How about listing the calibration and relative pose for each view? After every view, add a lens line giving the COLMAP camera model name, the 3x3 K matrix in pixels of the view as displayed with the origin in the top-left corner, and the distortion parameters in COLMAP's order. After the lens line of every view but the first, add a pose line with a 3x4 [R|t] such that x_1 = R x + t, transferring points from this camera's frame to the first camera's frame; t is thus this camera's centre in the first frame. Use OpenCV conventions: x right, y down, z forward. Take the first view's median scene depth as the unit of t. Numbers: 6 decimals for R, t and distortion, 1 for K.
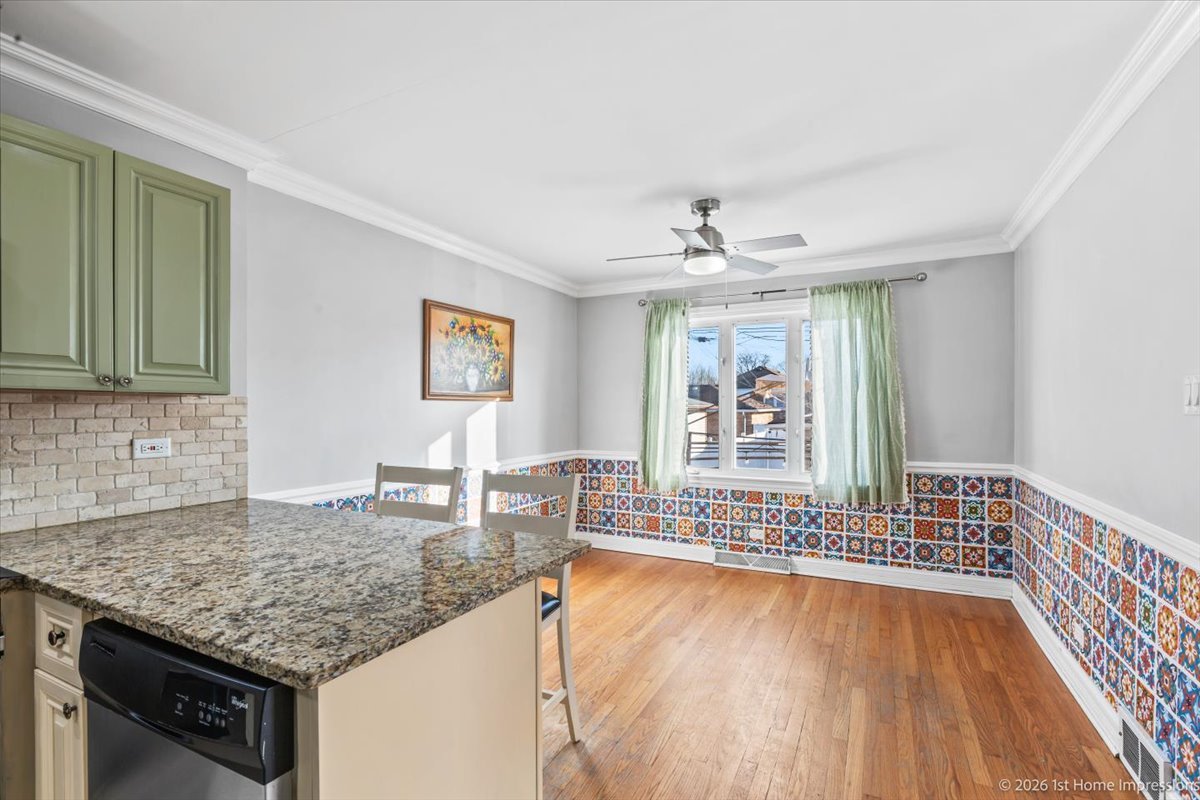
lens RADIAL K [[542.2, 0, 607.7], [0, 542.2, 410.7], [0, 0, 1]] dist [0.004253, -0.002695]
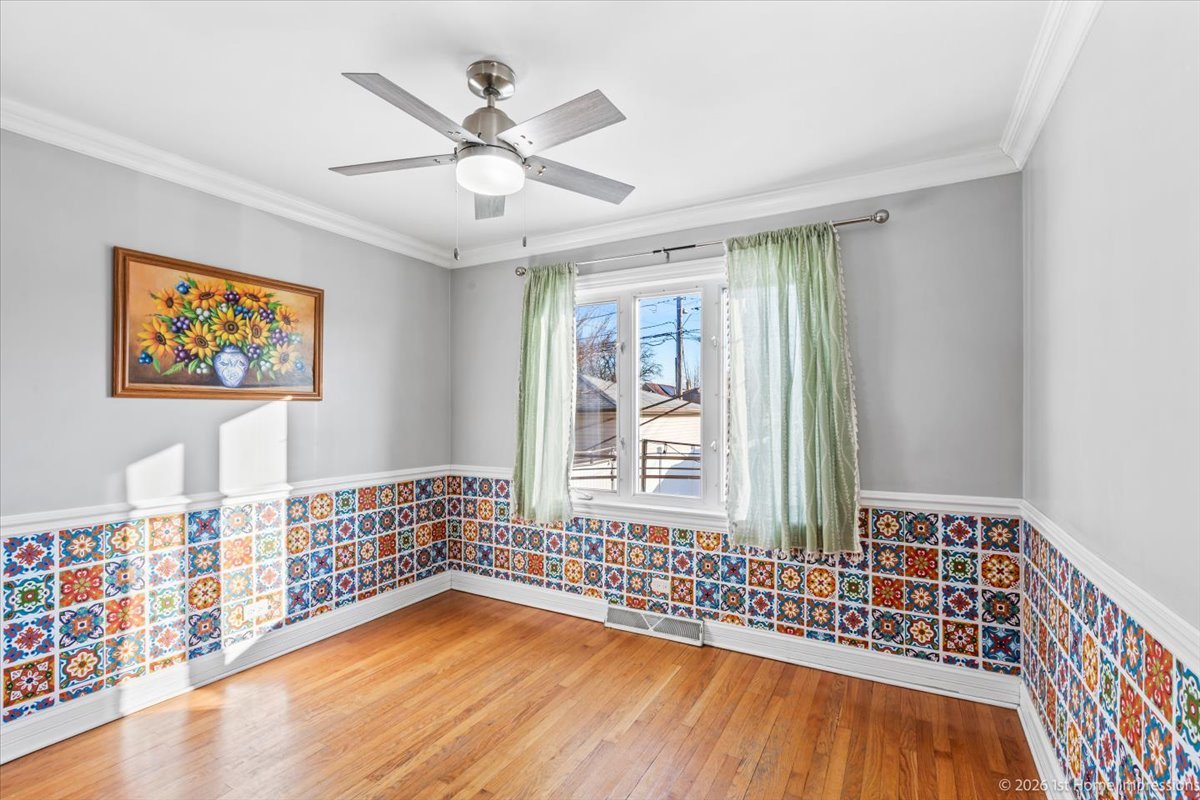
lens RADIAL K [[542.2, 0, 603.1], [0, 542.2, 409.5], [0, 0, 1]] dist [0.004253, -0.002695]
pose [[0.999128, 0.002793, -0.041658, 0.270489], [-0.003155, 0.999958, -0.008625, -0.000539], [0.041632, 0.008749, 0.999095, 0.325065]]
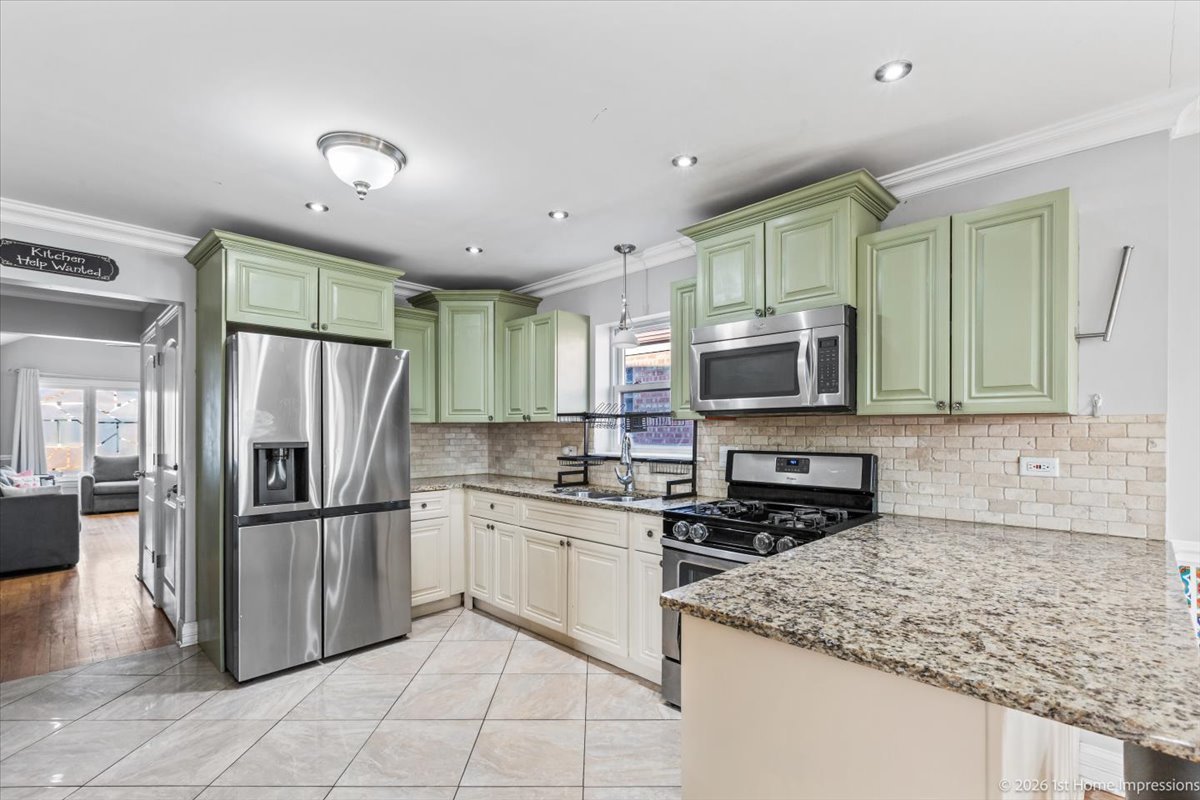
lens RADIAL K [[542.2, 0, 598.1], [0, 542.2, 427.1], [0, 0, 1]] dist [0.004253, -0.002695]
pose [[-0.309975, -0.002422, -0.950742, 0.221954], [-0.003660, 0.999992, -0.001354, -0.001220], [0.950738, 0.003060, -0.309981, 0.288569]]
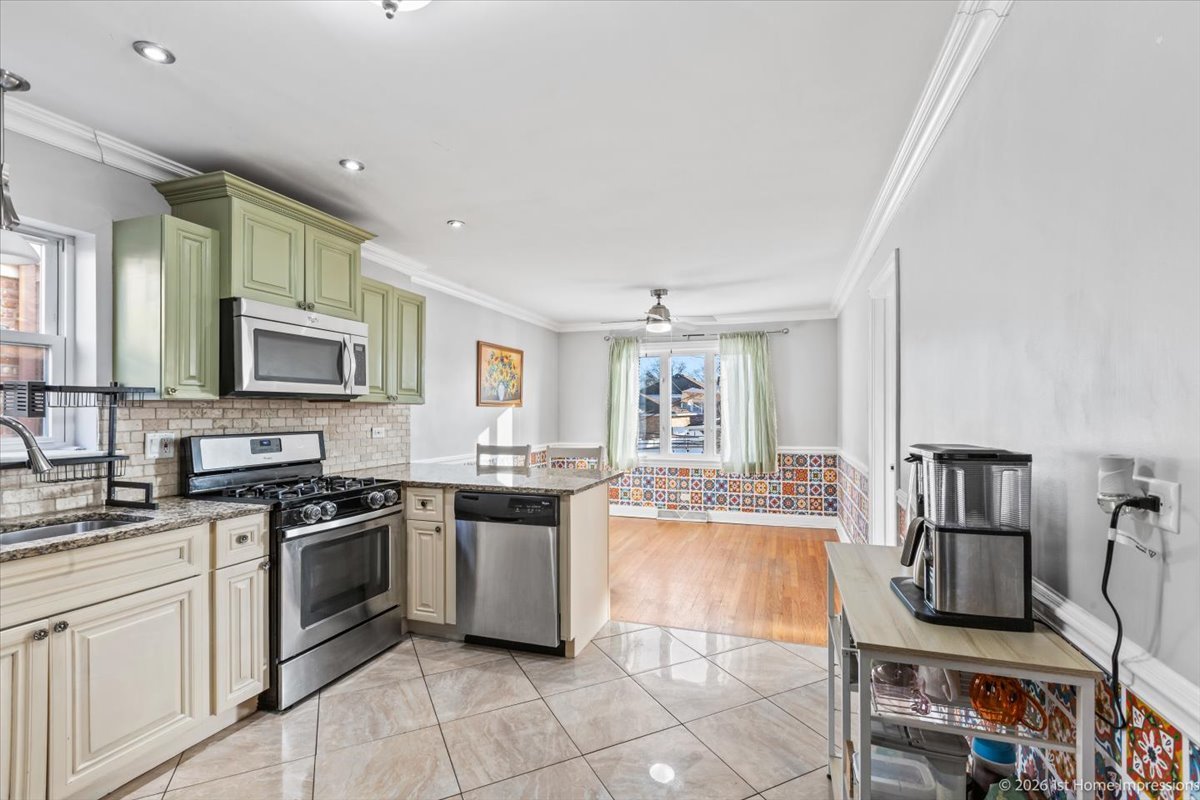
lens RADIAL K [[542.2, 0, 605.8], [0, 542.2, 404.6], [0, 0, 1]] dist [0.004253, -0.002695]
pose [[0.989591, 0.004836, 0.143826, -0.184449], [-0.002144, 0.999820, -0.018867, 0.003304], [-0.143891, 0.018363, 0.989423, -0.524636]]
